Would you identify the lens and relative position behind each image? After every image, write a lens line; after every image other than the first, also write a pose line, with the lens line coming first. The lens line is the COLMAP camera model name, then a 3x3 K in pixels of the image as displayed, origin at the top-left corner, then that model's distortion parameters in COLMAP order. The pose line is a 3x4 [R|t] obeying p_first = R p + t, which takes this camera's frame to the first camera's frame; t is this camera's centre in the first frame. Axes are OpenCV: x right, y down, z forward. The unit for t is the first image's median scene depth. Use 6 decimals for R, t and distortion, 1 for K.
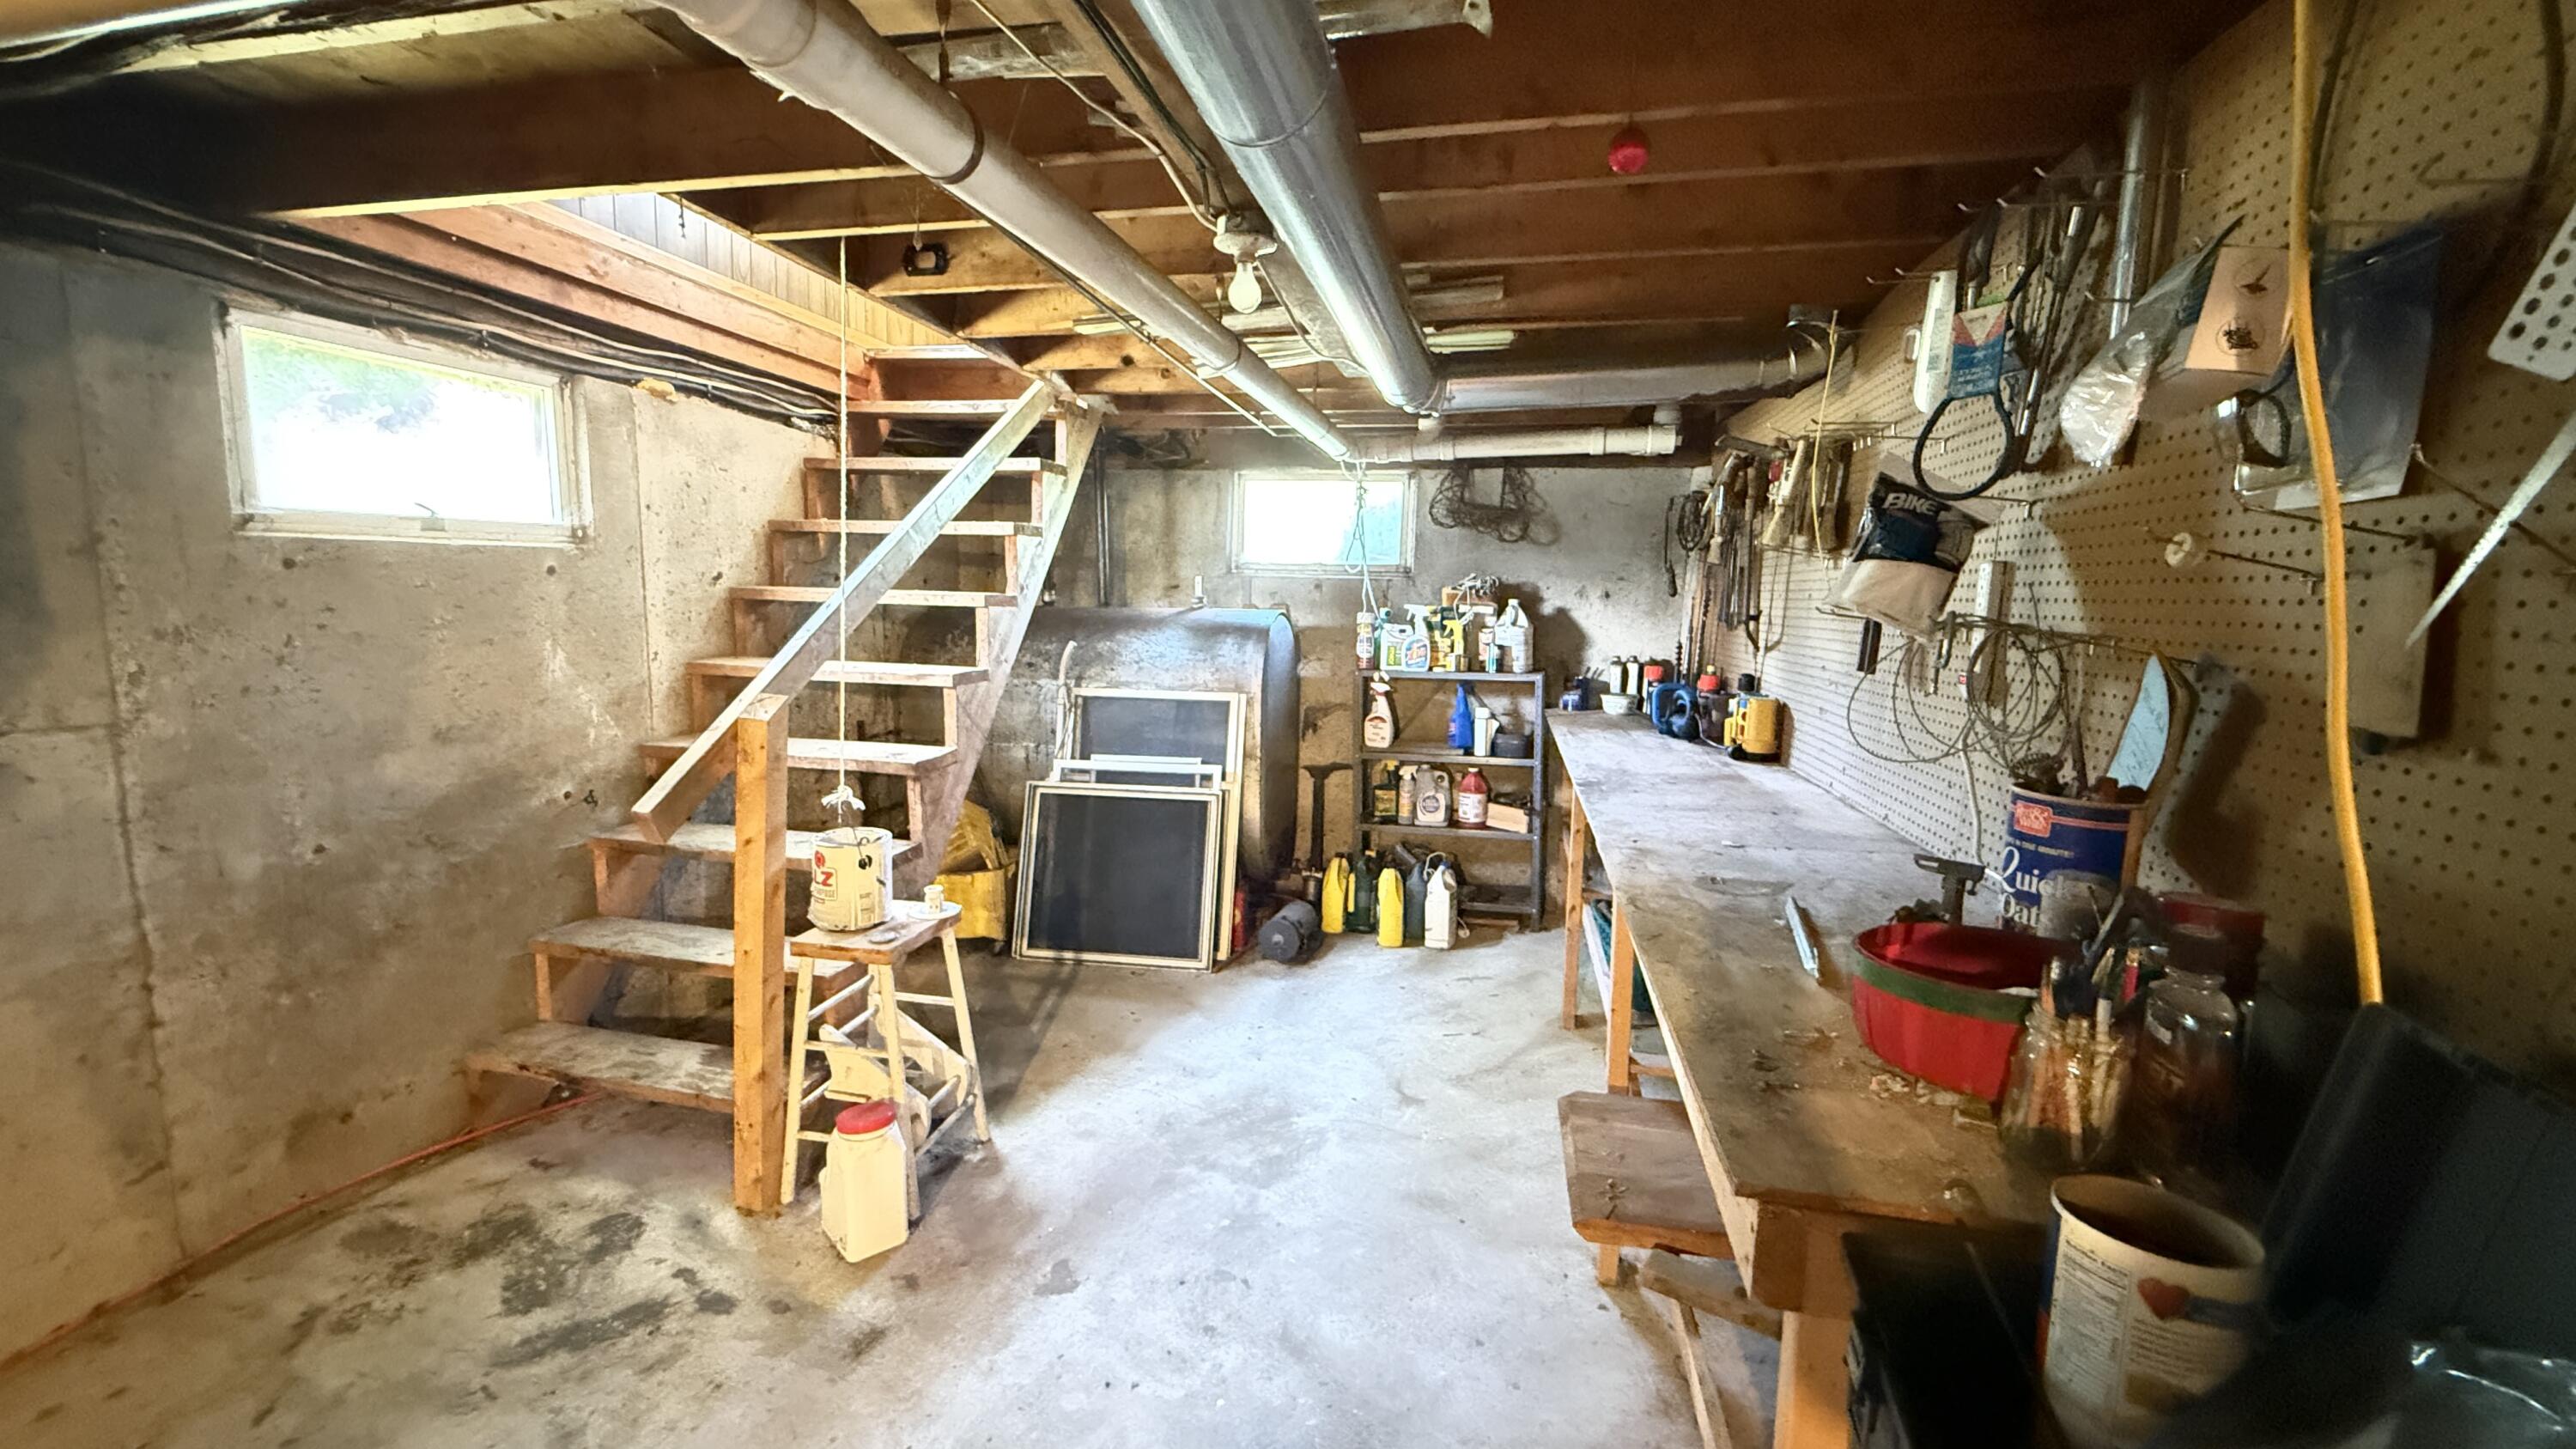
lens RADIAL K [[1040.8, 0, 1289.4], [0, 1040.8, 730.4], [0, 0, 1]] dist [0.002174, -0.000441]
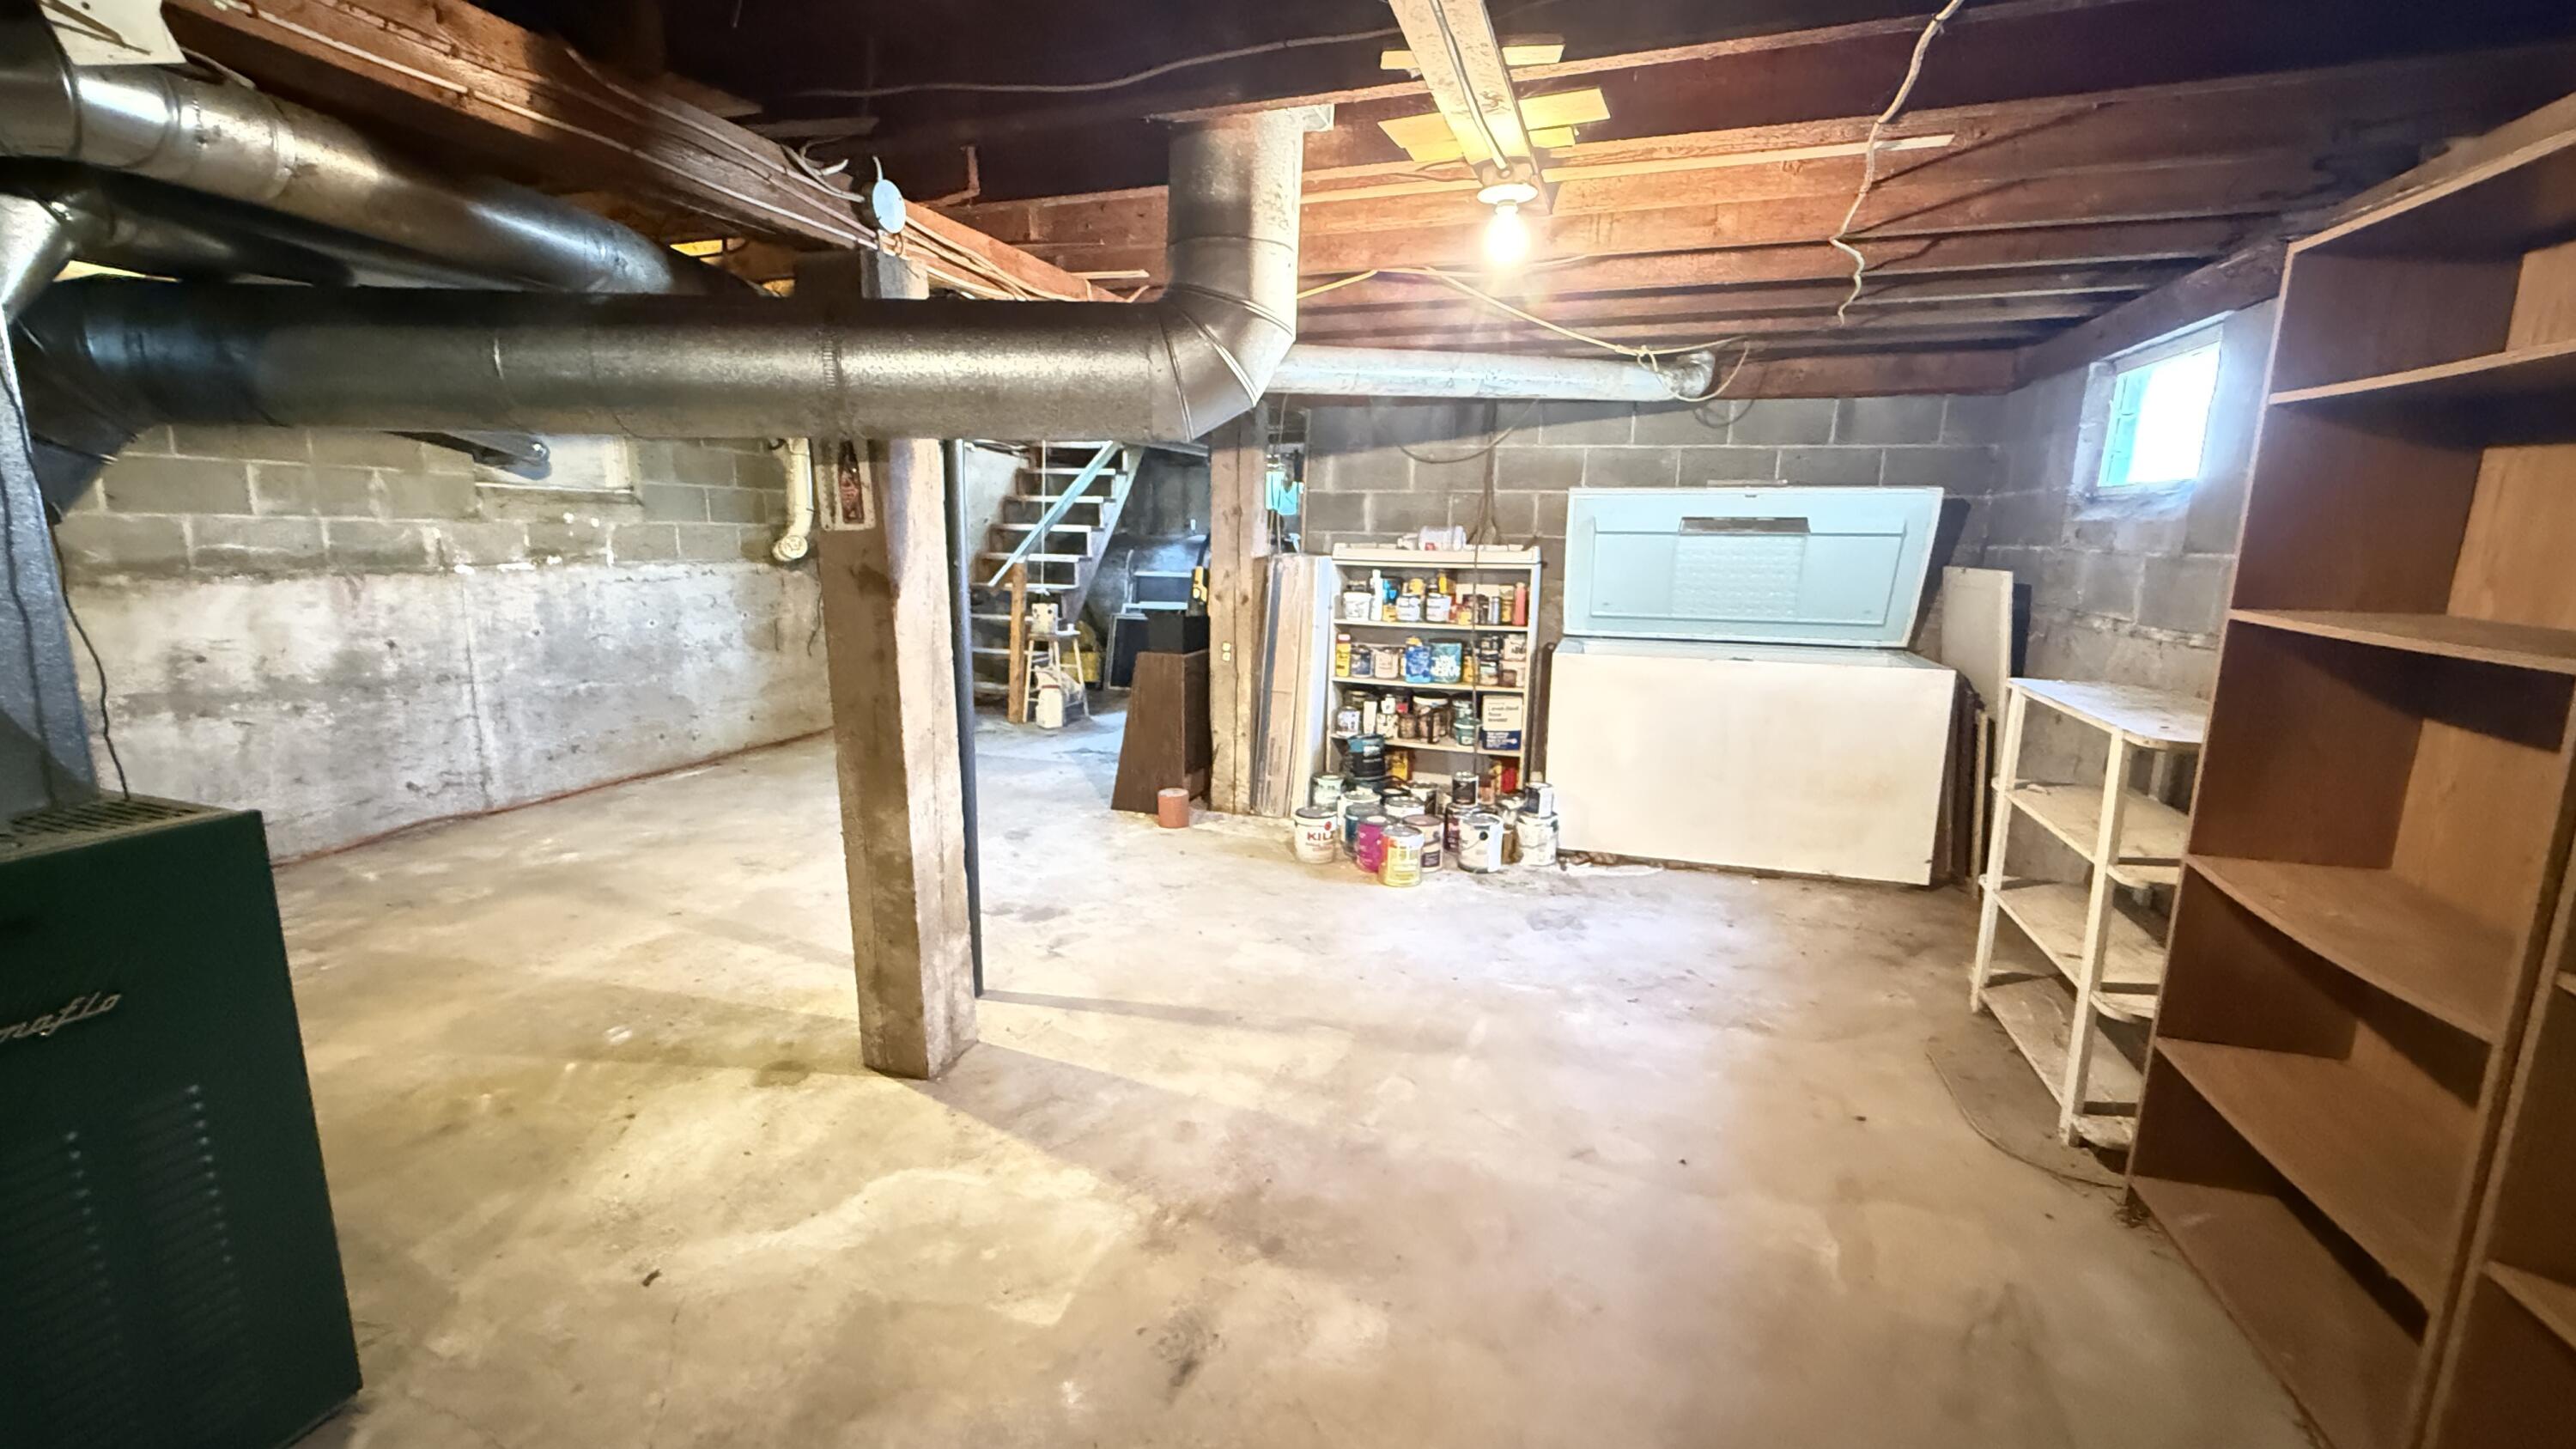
lens RADIAL K [[1040.8, 0, 1280.3], [0, 1040.8, 720.6], [0, 0, 1]] dist [0.002174, -0.000441]
pose [[0.991088, 0.023439, -0.131128, 0.425295], [-0.017386, 0.998738, 0.047118, 0.176196], [0.132066, -0.044418, 0.990245, -1.229044]]
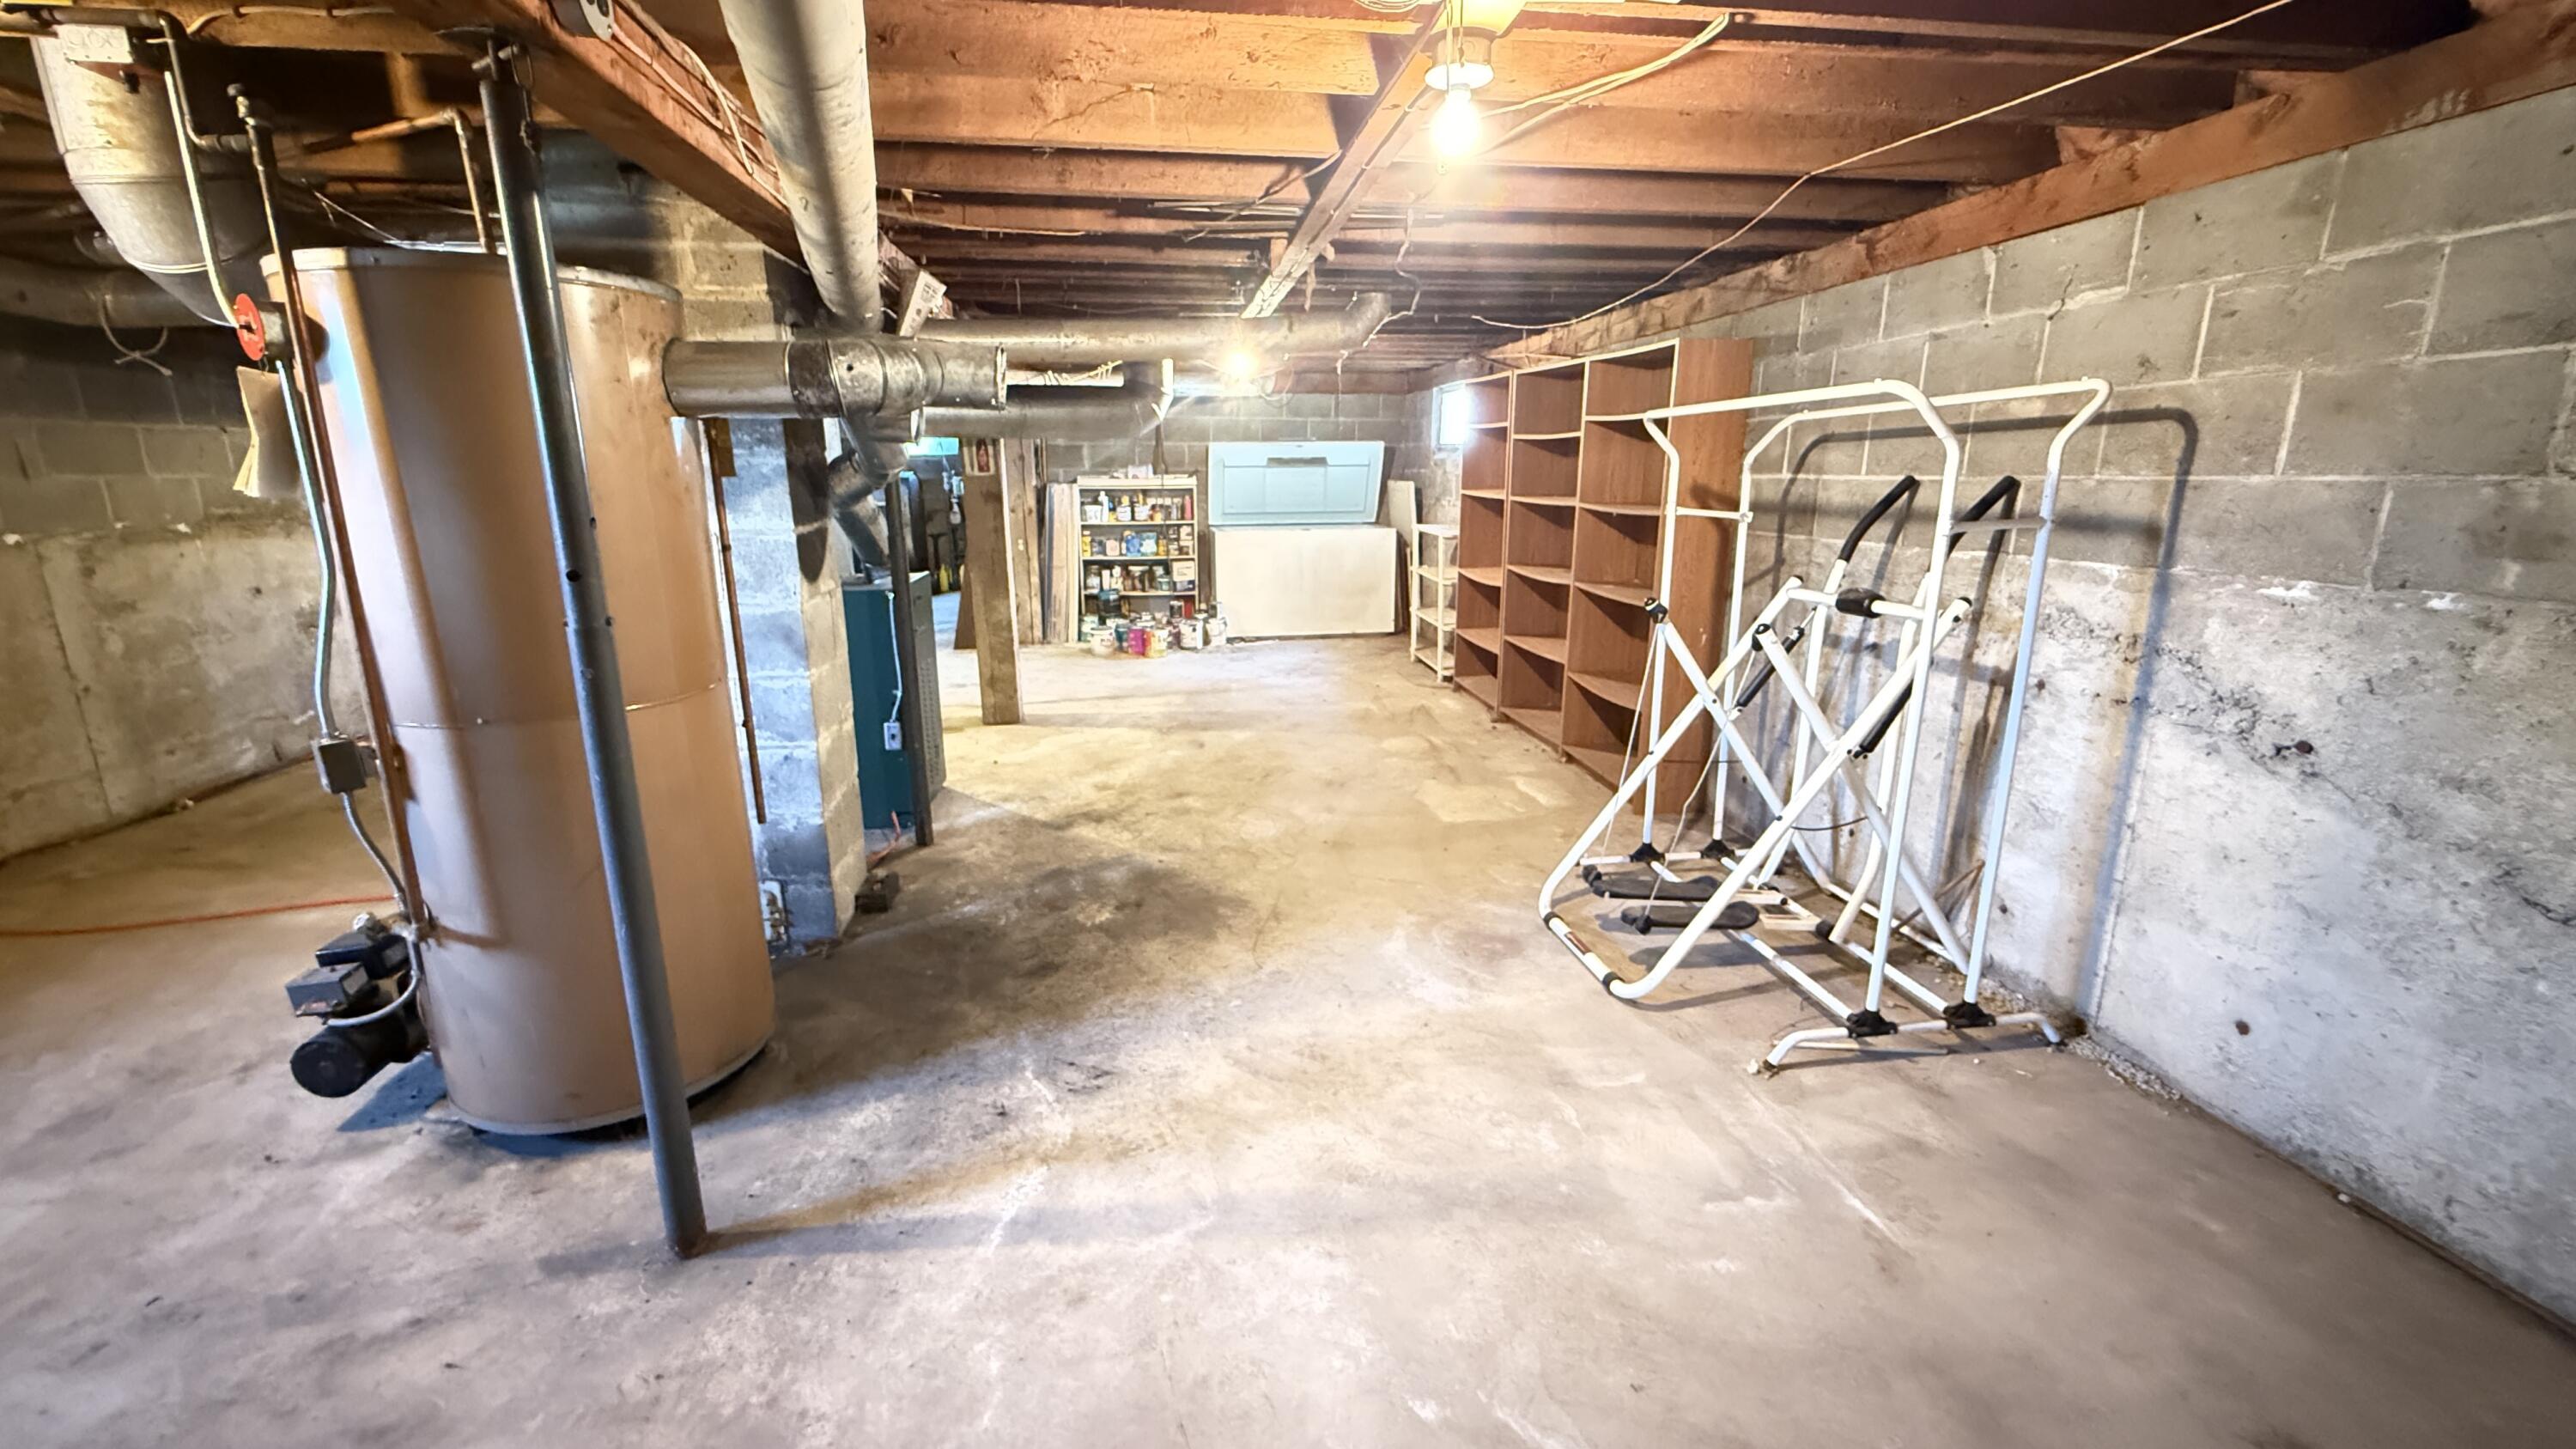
lens RADIAL K [[1040.8, 0, 1289.3], [0, 1040.8, 719.9], [0, 0, 1]] dist [0.002174, -0.000441]
pose [[0.945073, -0.096412, 0.312316, 0.010975], [0.060444, 0.990578, 0.122888, 0.278703], [-0.321222, -0.097260, 0.941996, -2.160190]]
